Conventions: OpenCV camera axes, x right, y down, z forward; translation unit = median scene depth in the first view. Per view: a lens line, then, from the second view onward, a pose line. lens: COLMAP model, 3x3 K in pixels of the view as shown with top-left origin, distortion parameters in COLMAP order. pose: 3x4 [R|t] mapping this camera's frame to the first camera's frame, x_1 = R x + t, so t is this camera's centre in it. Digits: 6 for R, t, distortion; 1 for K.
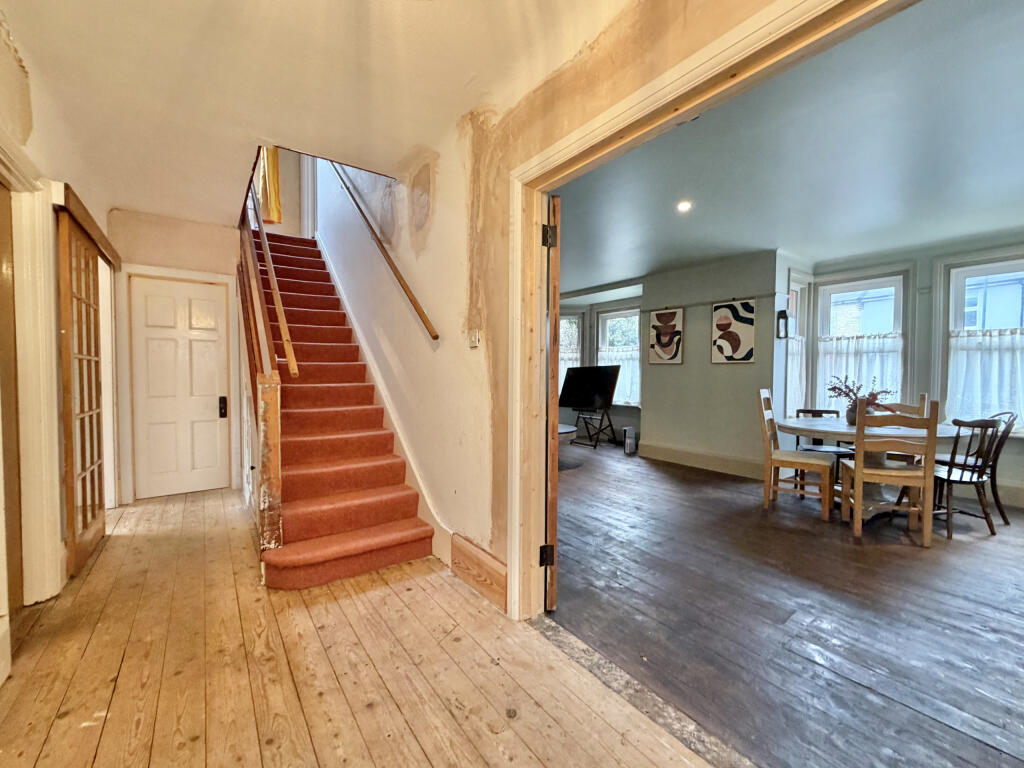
lens RADIAL K [[438.9, 0, 517.5], [0, 438.9, 387.0], [0, 0, 1]] dist [-0.014308, -0.000389]
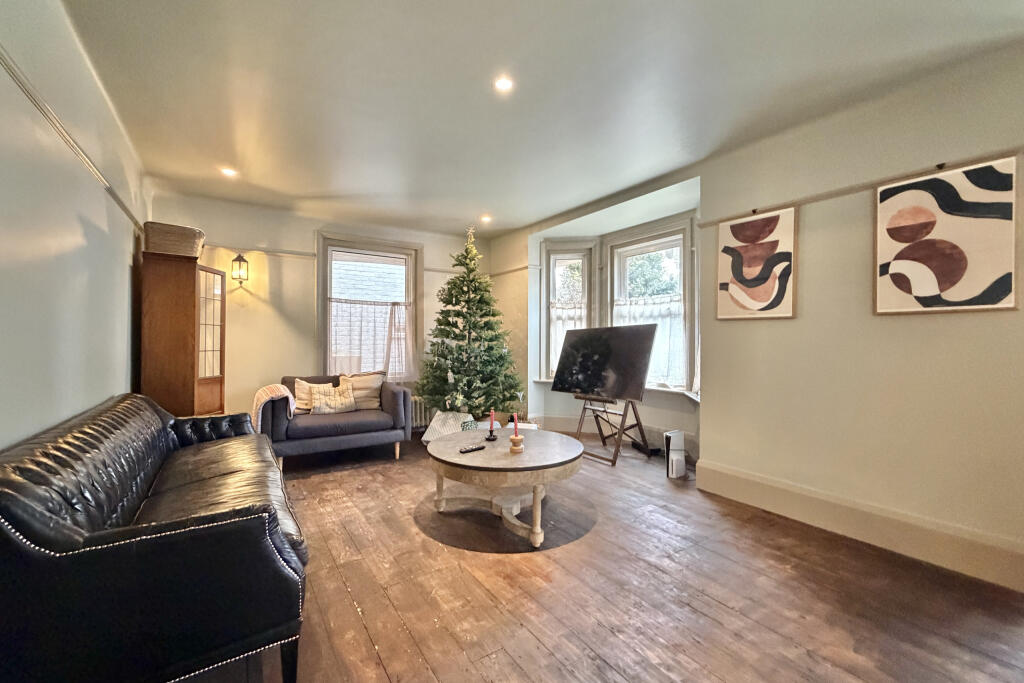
lens RADIAL K [[408.0, 0, 510.4], [0, 408.0, 347.9], [0, 0, 1]] dist [-0.004883, -0.001077]
pose [[0.999460, -0.004798, -0.032500, 0.072482], [0.004456, 0.999934, -0.010595, -0.015941], [0.032549, 0.010445, 0.999416, 0.573992]]
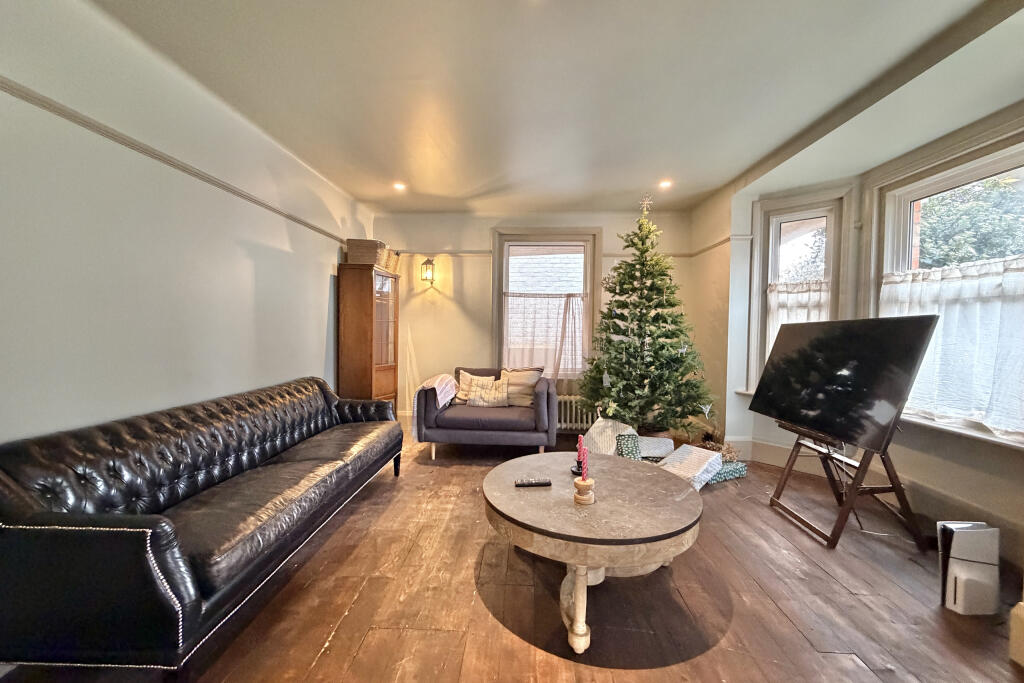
lens RADIAL K [[408.0, 0, 508.4], [0, 408.0, 340.9], [0, 0, 1]] dist [-0.004883, -0.001077]
pose [[0.786170, 0.020746, -0.617662, 0.223196], [-0.022856, 0.999729, 0.004486, -0.033154], [0.617588, 0.010591, 0.786431, 0.746217]]
